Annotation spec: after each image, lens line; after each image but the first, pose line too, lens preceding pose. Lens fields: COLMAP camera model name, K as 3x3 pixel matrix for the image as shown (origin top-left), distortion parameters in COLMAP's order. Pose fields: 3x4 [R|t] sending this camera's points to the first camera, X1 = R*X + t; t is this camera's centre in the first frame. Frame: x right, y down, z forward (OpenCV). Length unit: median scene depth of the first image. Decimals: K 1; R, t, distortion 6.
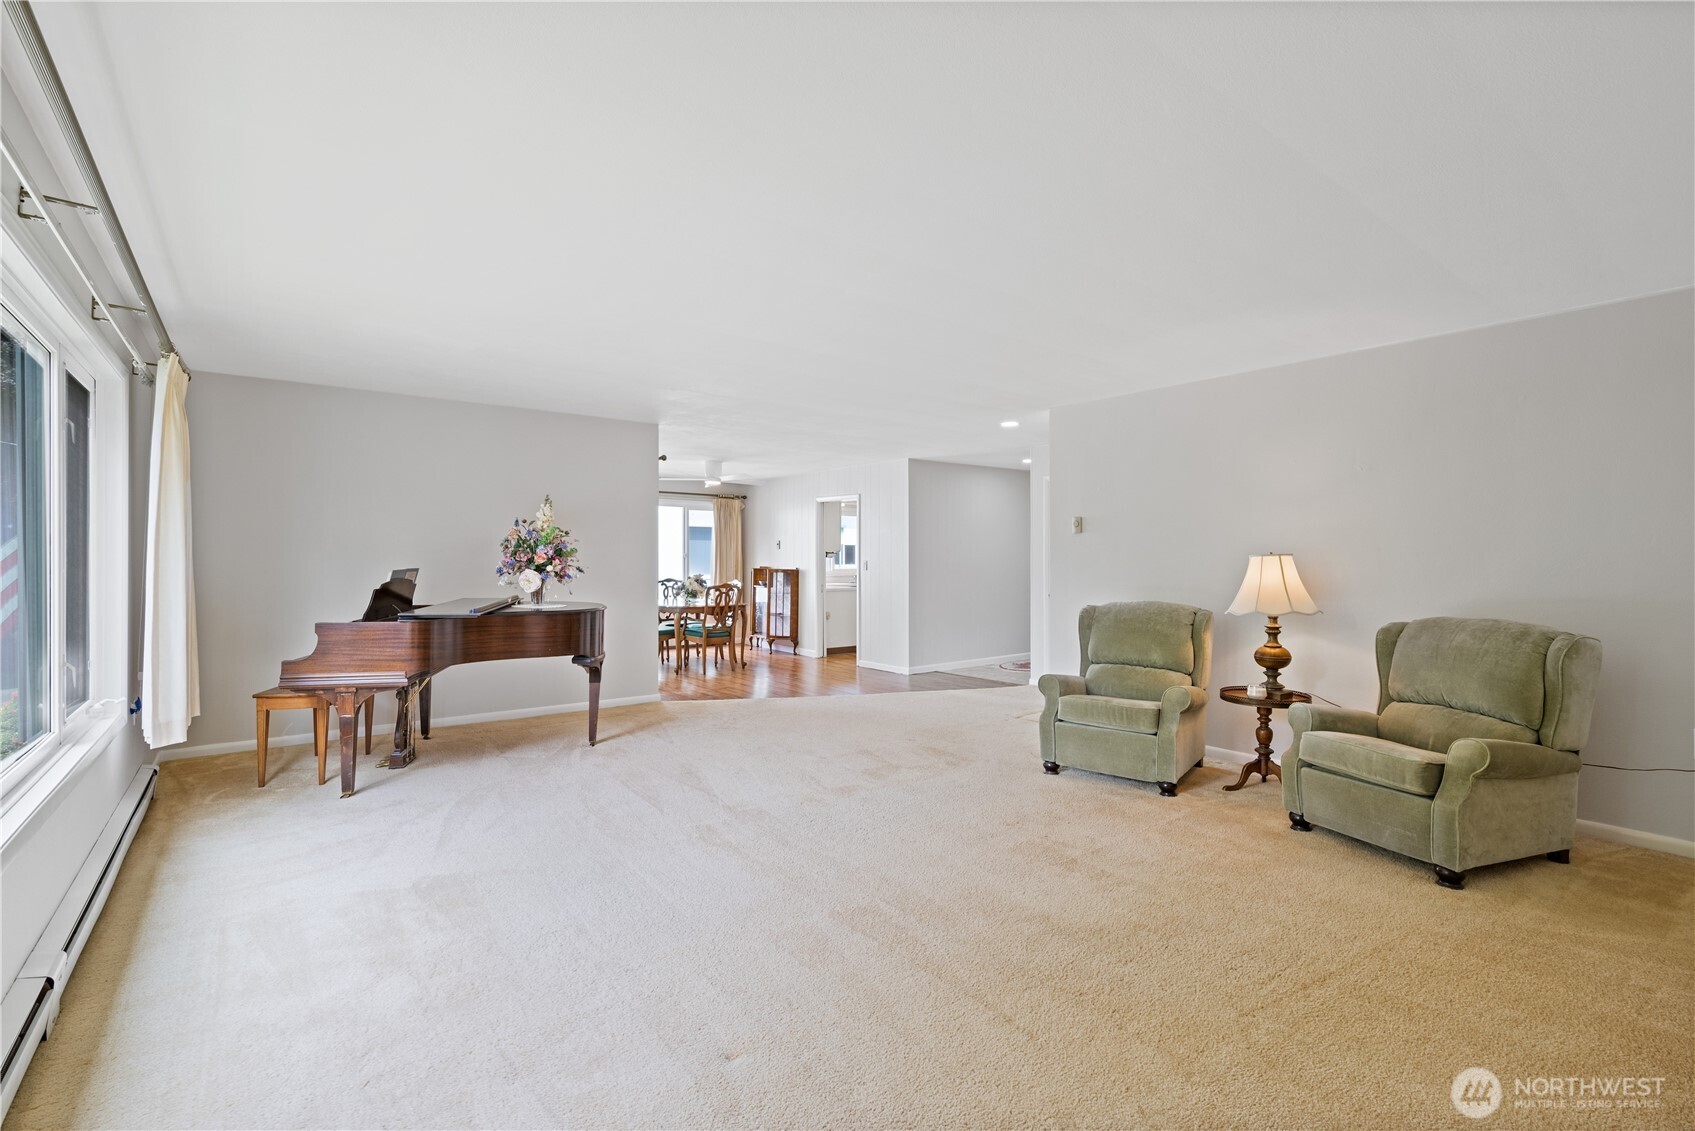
lens RADIAL K [[762.5, 0, 855.0], [0, 762.5, 566.5], [0, 0, 1]] dist [0.008487, -0.000116]
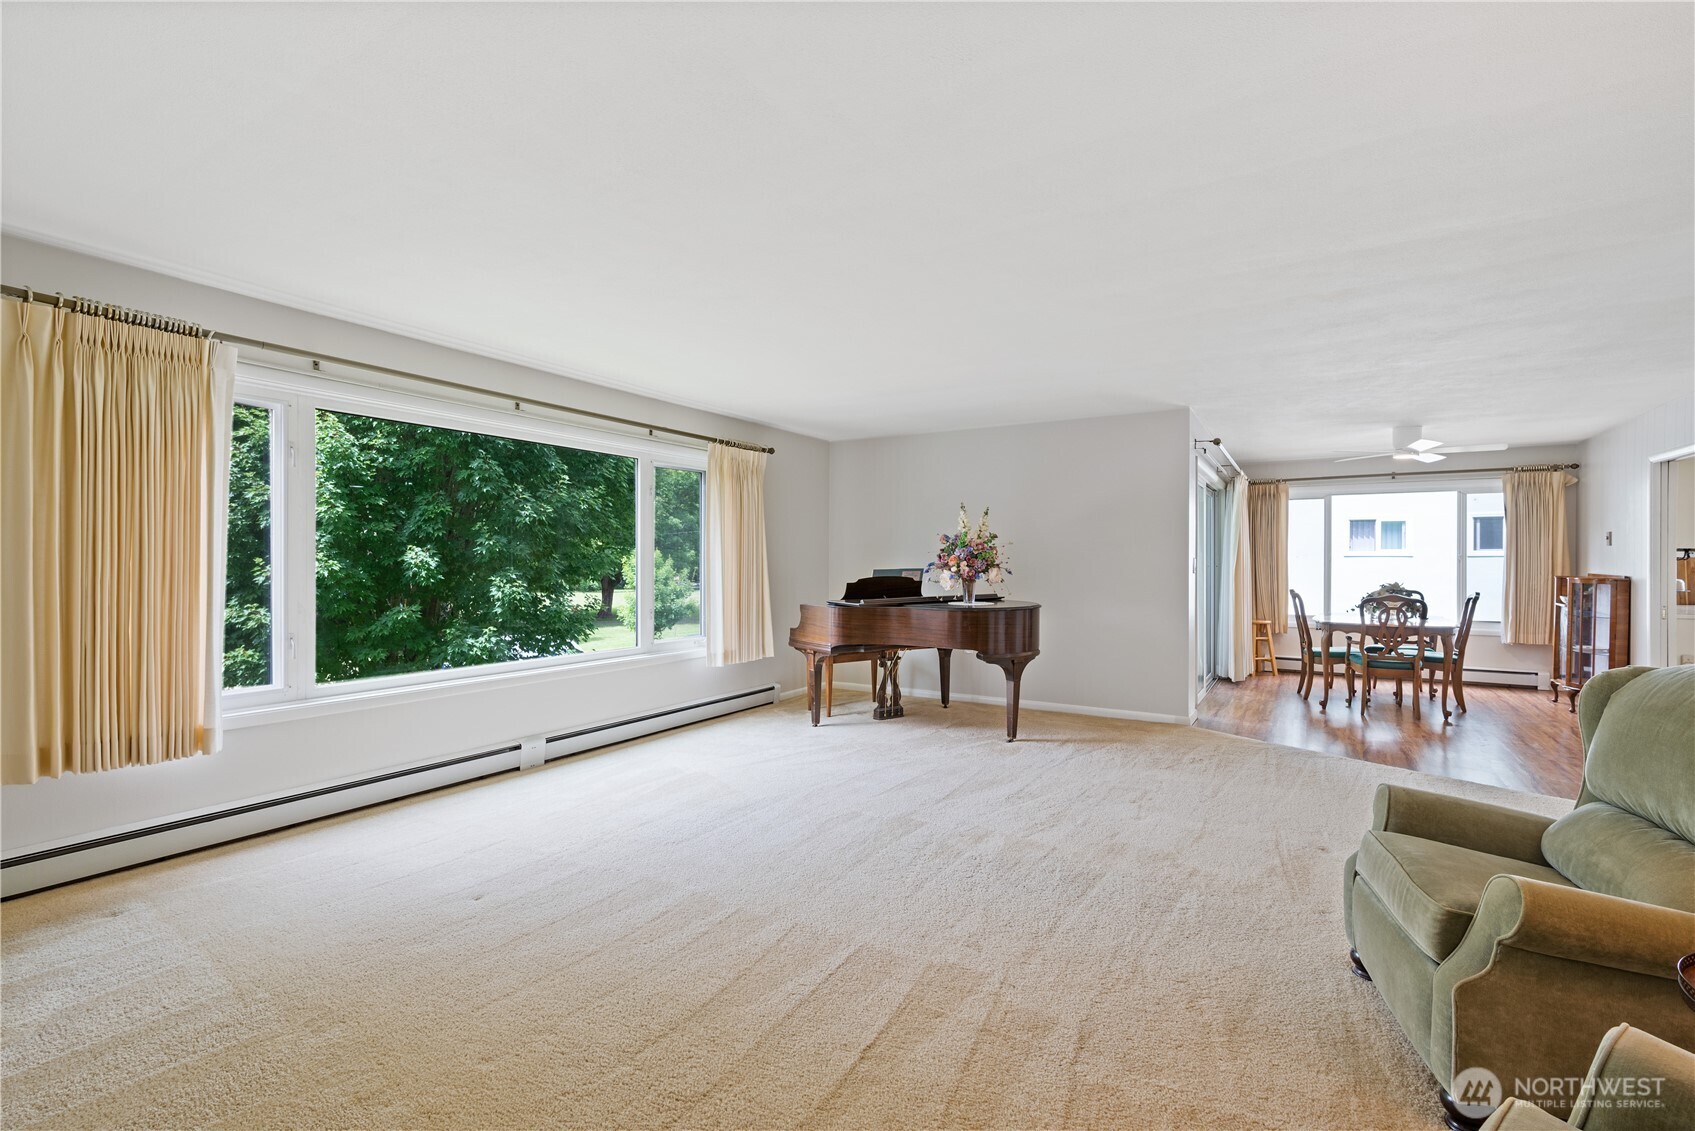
lens RADIAL K [[762.5, 0, 855.0], [0, 762.5, 566.5], [0, 0, 1]] dist [0.008487, -0.000116]
pose [[0.350420, -0.000175, -0.936593, 0.538796], [-0.008245, 0.999961, -0.003272, 0.002990], [0.936556, 0.008869, 0.350405, 0.433061]]
